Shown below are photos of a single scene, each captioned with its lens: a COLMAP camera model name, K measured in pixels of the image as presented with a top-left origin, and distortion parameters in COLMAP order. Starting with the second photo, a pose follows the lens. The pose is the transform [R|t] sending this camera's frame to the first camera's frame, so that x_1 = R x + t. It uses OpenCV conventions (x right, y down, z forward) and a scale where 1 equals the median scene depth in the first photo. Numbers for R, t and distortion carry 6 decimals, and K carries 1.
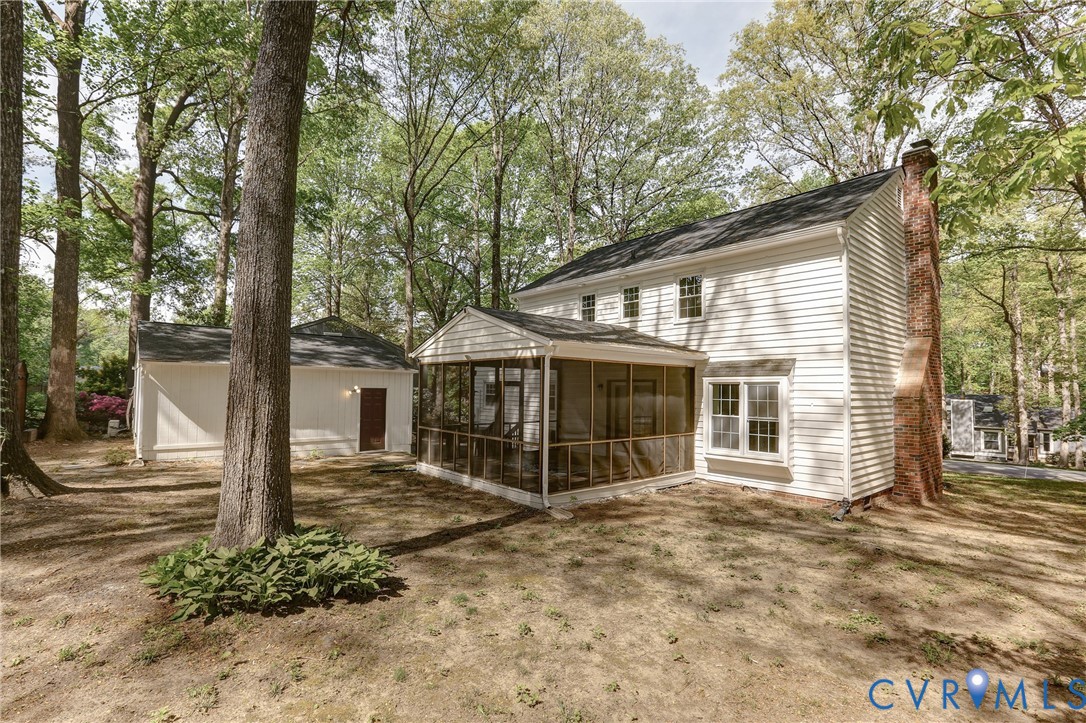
lens RADIAL K [[495.9, 0, 541.9], [0, 495.9, 371.0], [0, 0, 1]] dist [0.003123, 0.001679]
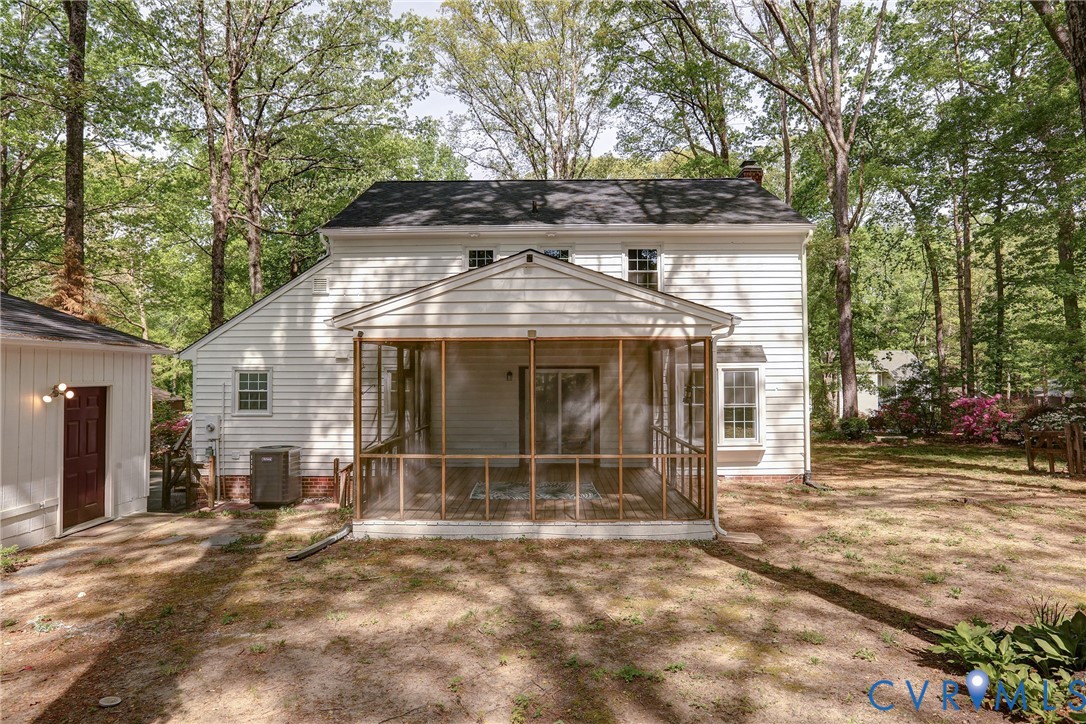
lens RADIAL K [[604.5, 0, 542.7], [0, 604.5, 357.0], [0, 0, 1]] dist [-0.005343, -0.000213]
pose [[0.665989, 0.004272, 0.745949, -0.717711], [-0.011704, 0.999920, 0.004723, -0.001500], [-0.745869, -0.011876, 0.665986, 0.477970]]
